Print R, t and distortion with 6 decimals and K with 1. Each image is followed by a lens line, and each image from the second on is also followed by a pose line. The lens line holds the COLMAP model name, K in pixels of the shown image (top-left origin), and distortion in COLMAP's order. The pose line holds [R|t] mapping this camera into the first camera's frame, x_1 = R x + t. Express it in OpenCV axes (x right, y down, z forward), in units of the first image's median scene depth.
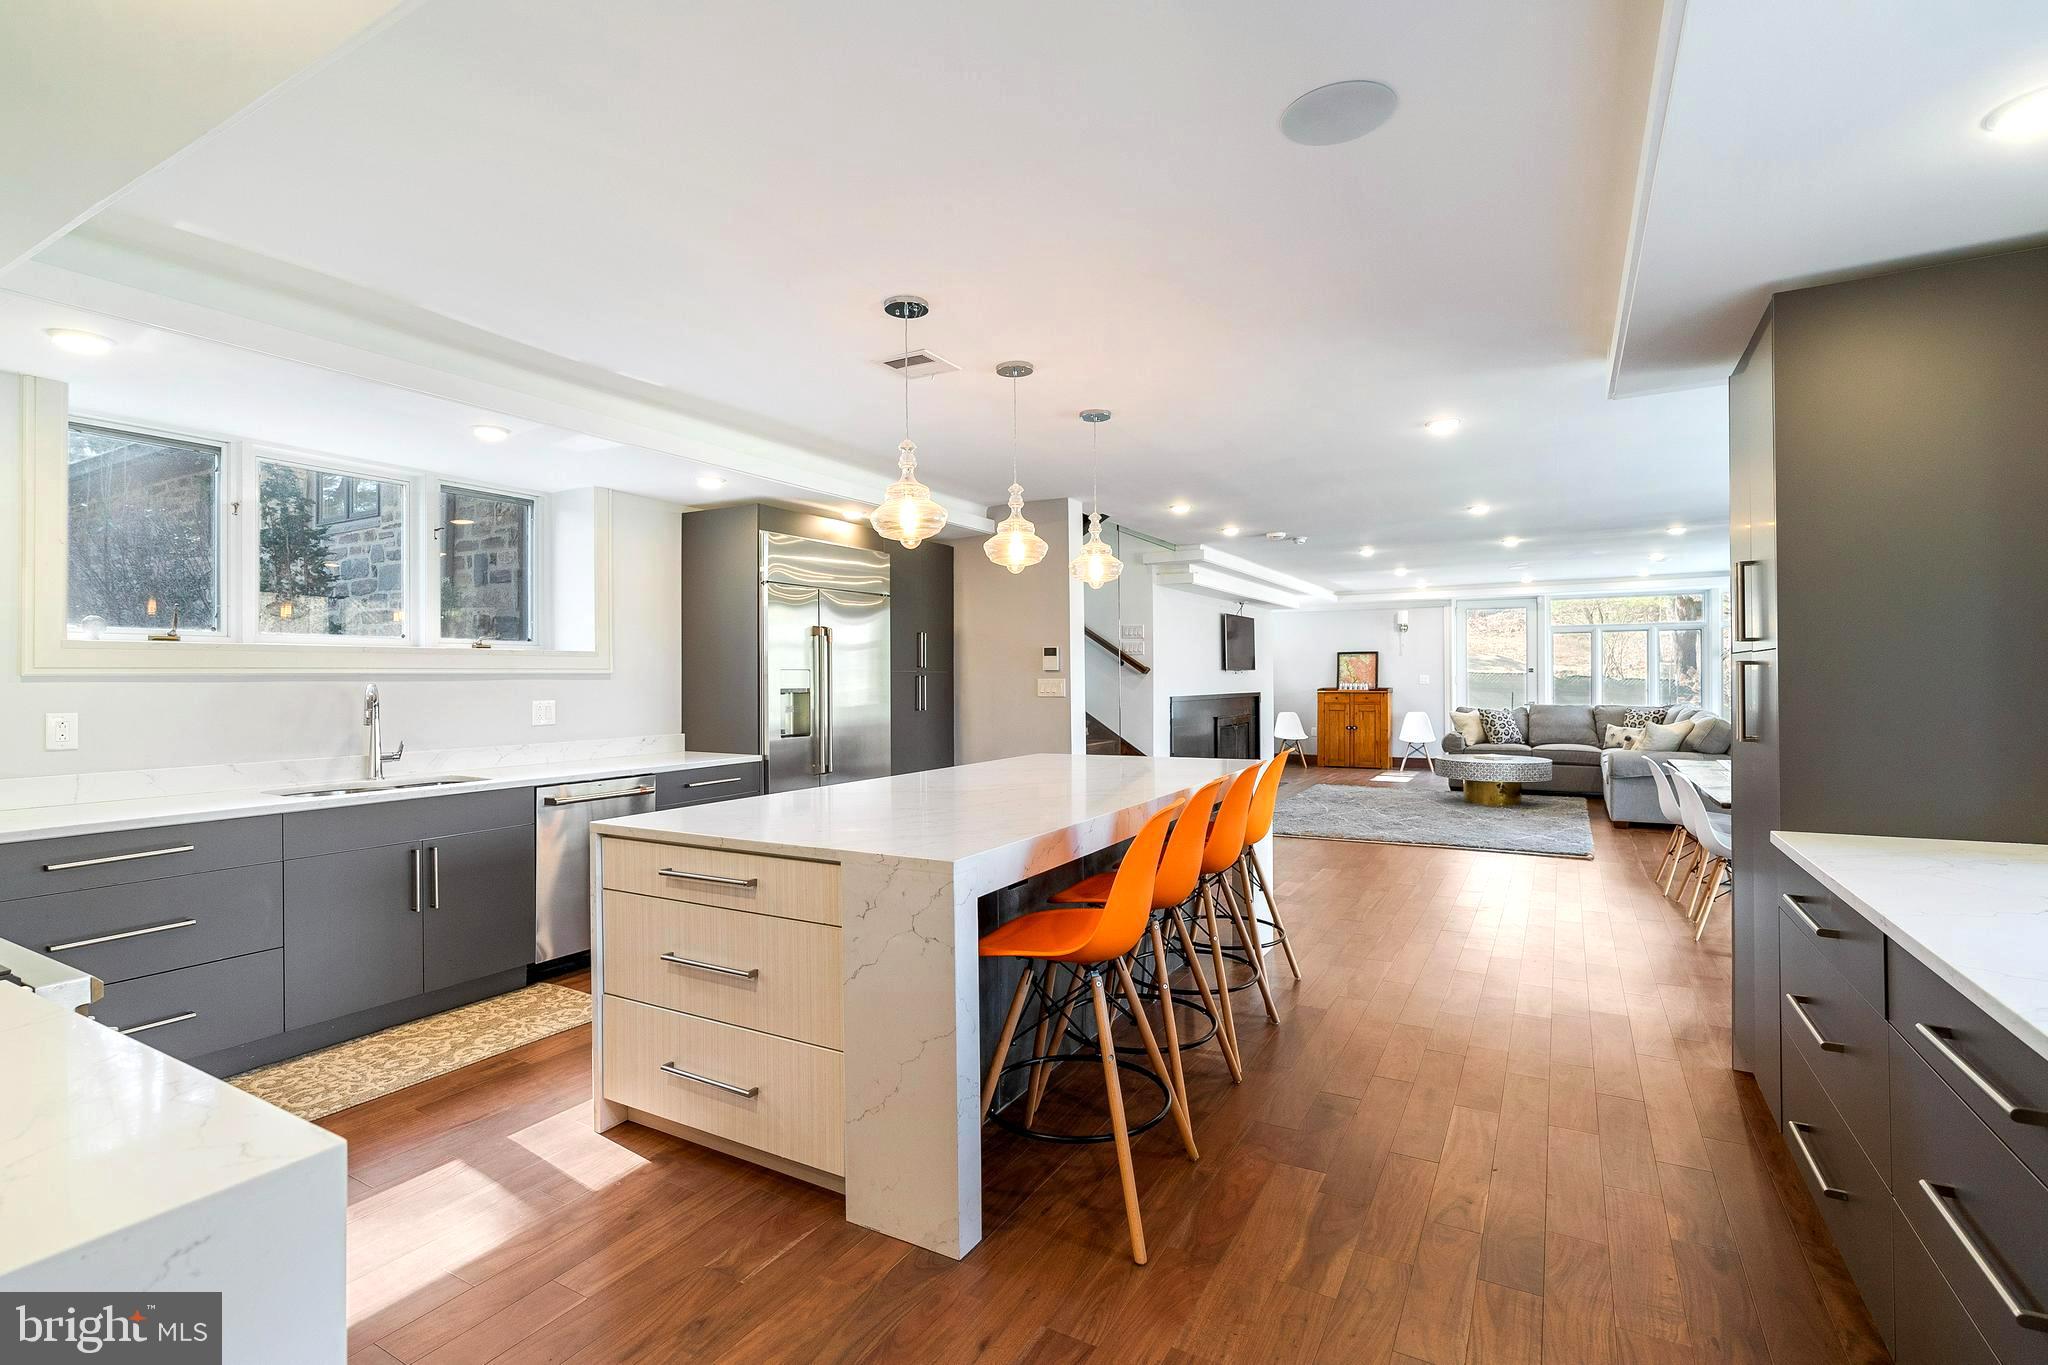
lens RADIAL K [[932.7, 0, 1019.4], [0, 932.7, 677.4], [0, 0, 1]] dist [-0.014505, 0.006414]
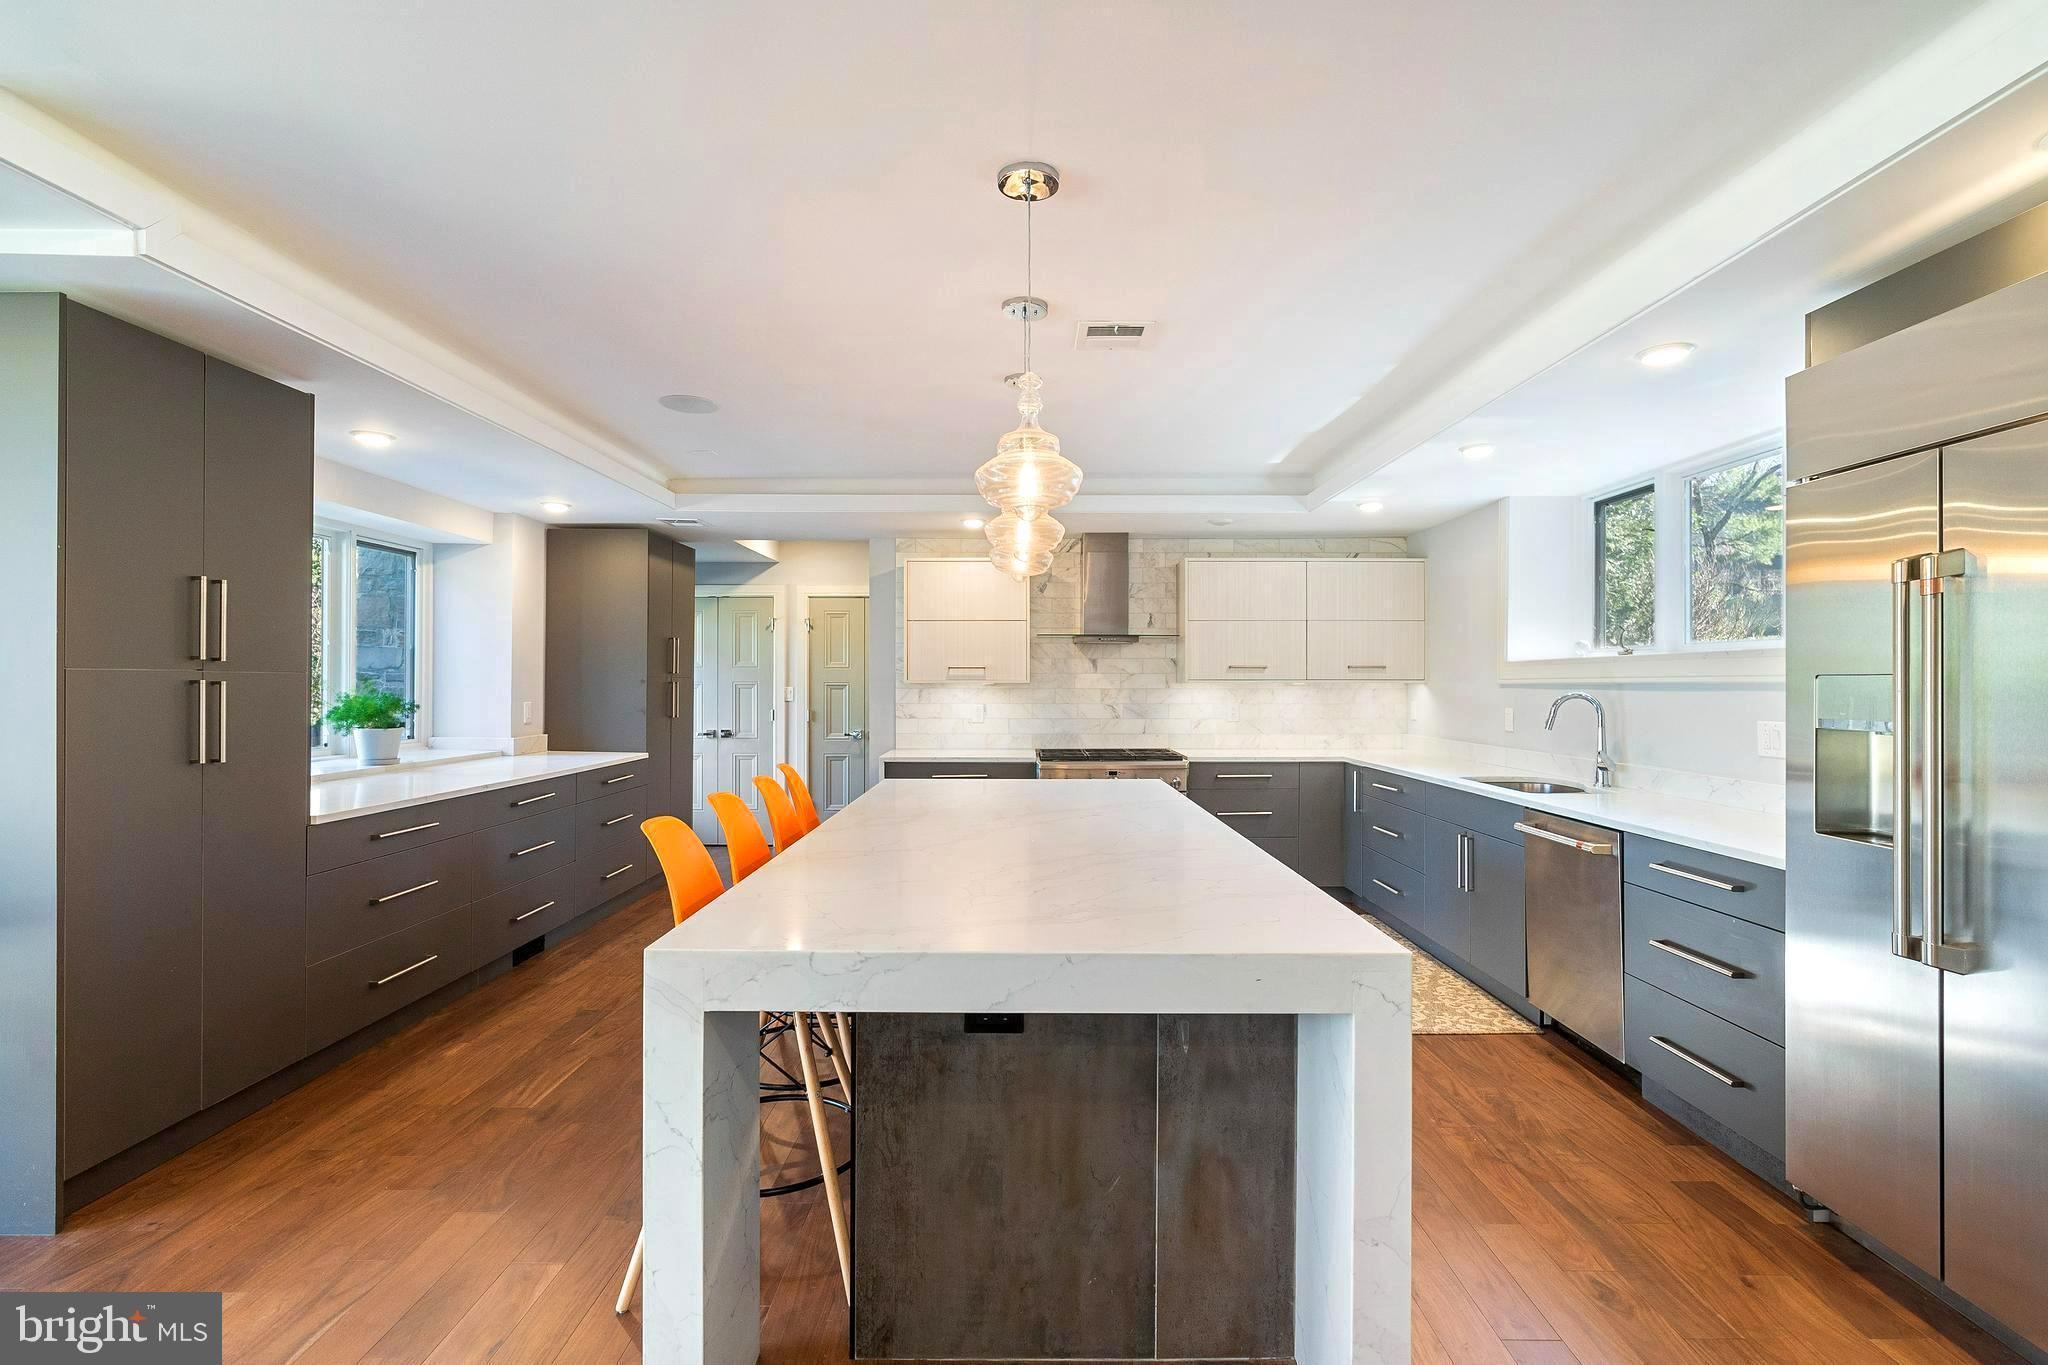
lens RADIAL K [[932.7, 0, 1028.5], [0, 932.7, 679.4], [0, 0, 1]] dist [-0.014505, 0.006414]
pose [[-0.863999, 0.002459, -0.503487, 0.301368], [0.002409, 0.999997, 0.000751, -0.008414], [0.503487, -0.000564, -0.864002, 1.282576]]
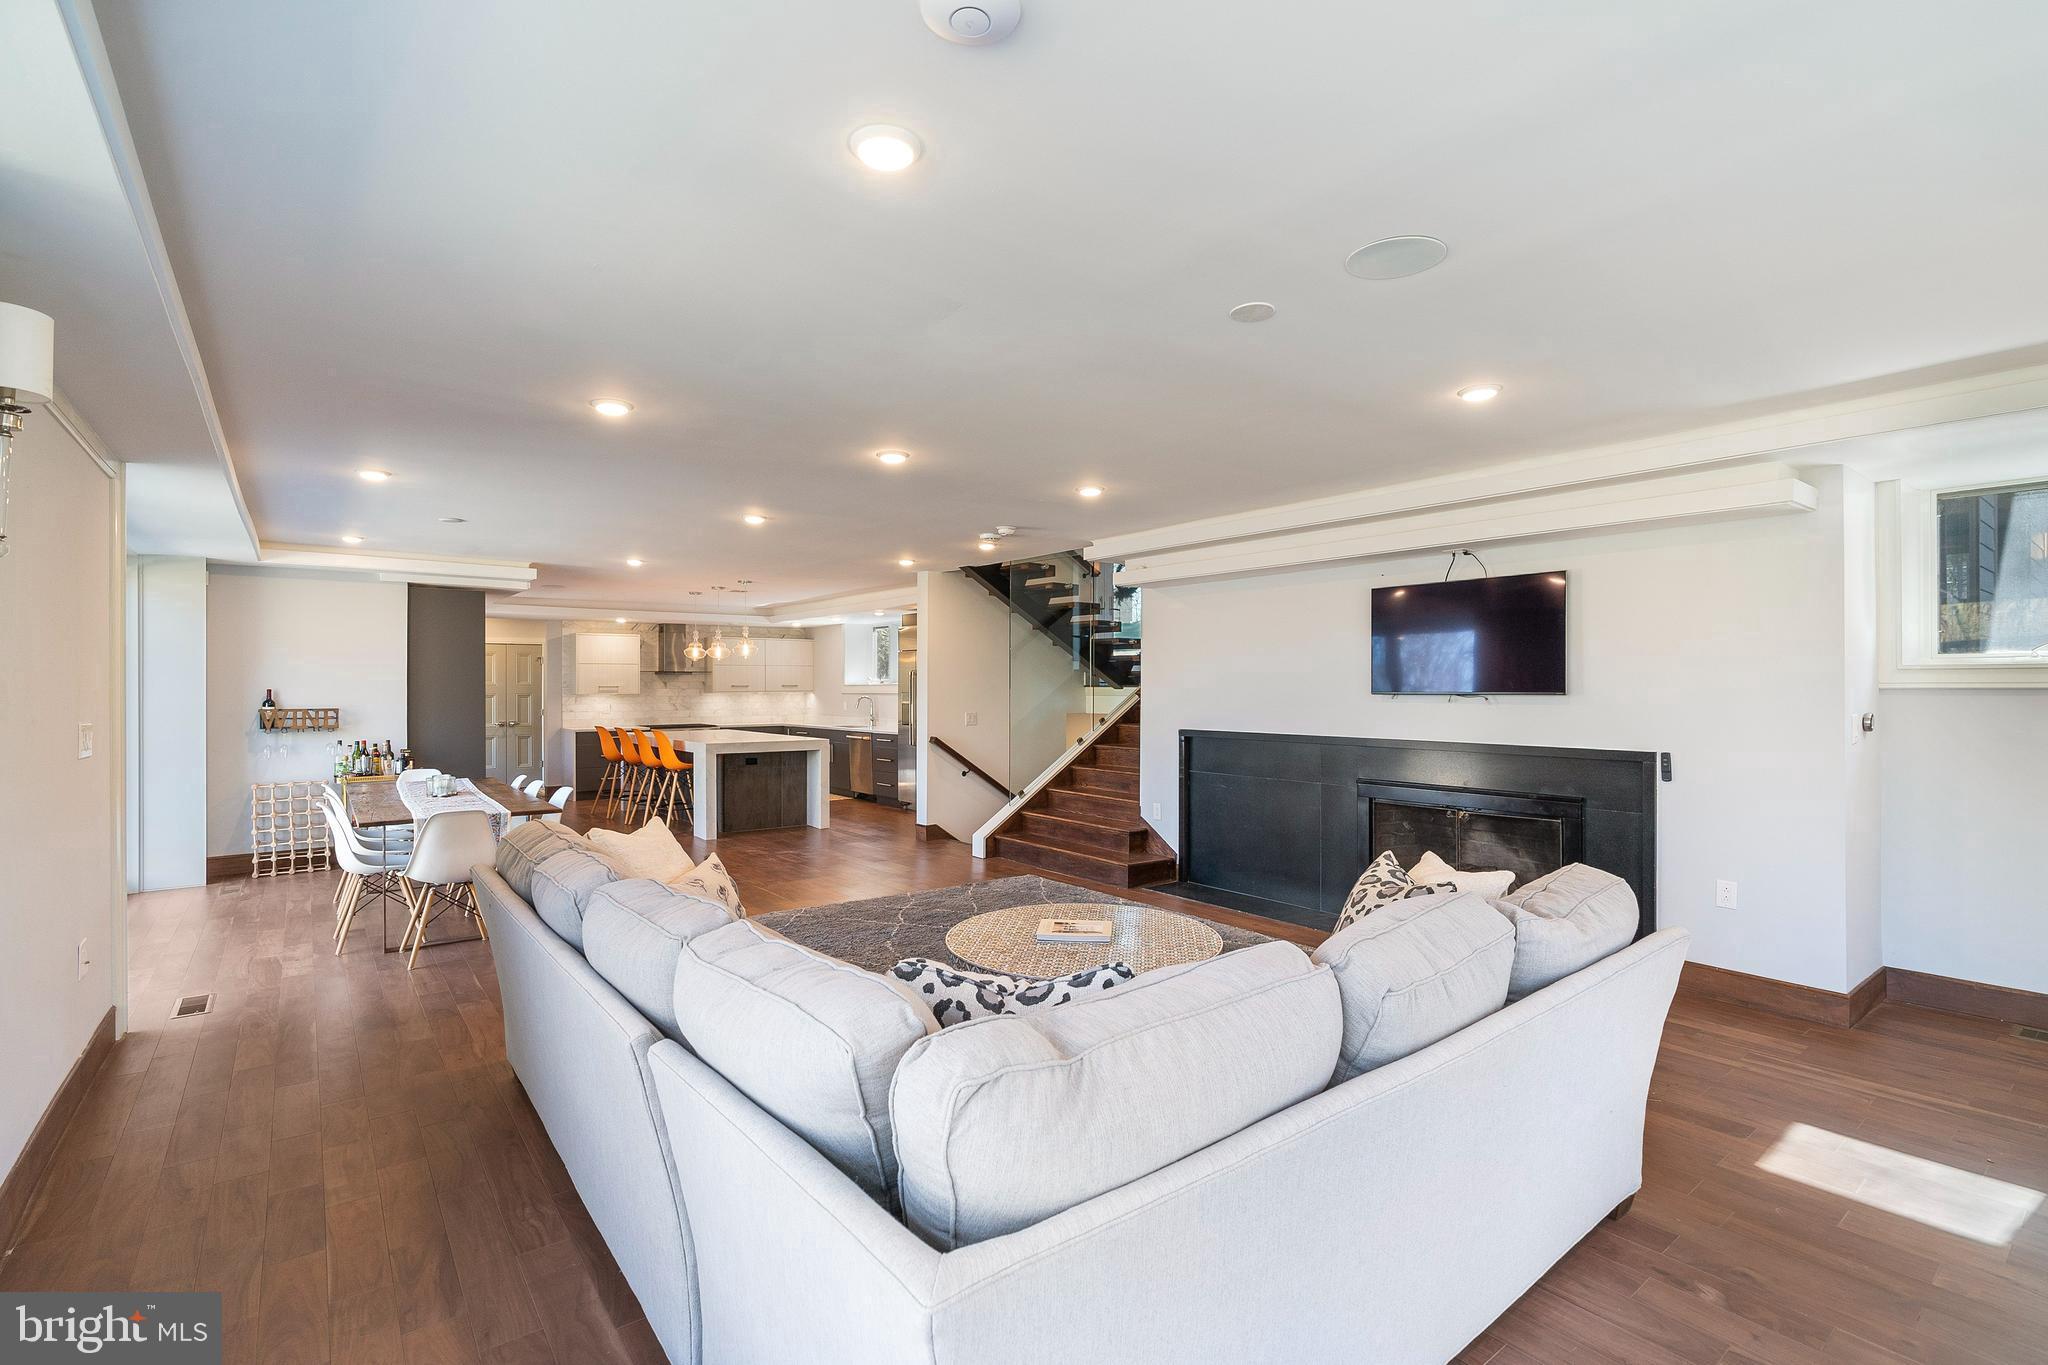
lens RADIAL K [[932.7, 0, 1022.8], [0, 932.7, 683.4], [0, 0, 1]] dist [-0.014505, 0.006414]
pose [[-0.373102, 0.004039, -0.927781, 1.703427], [0.002711, 0.999991, 0.003263, -0.037578], [0.927786, -0.001297, -0.373110, 2.189029]]
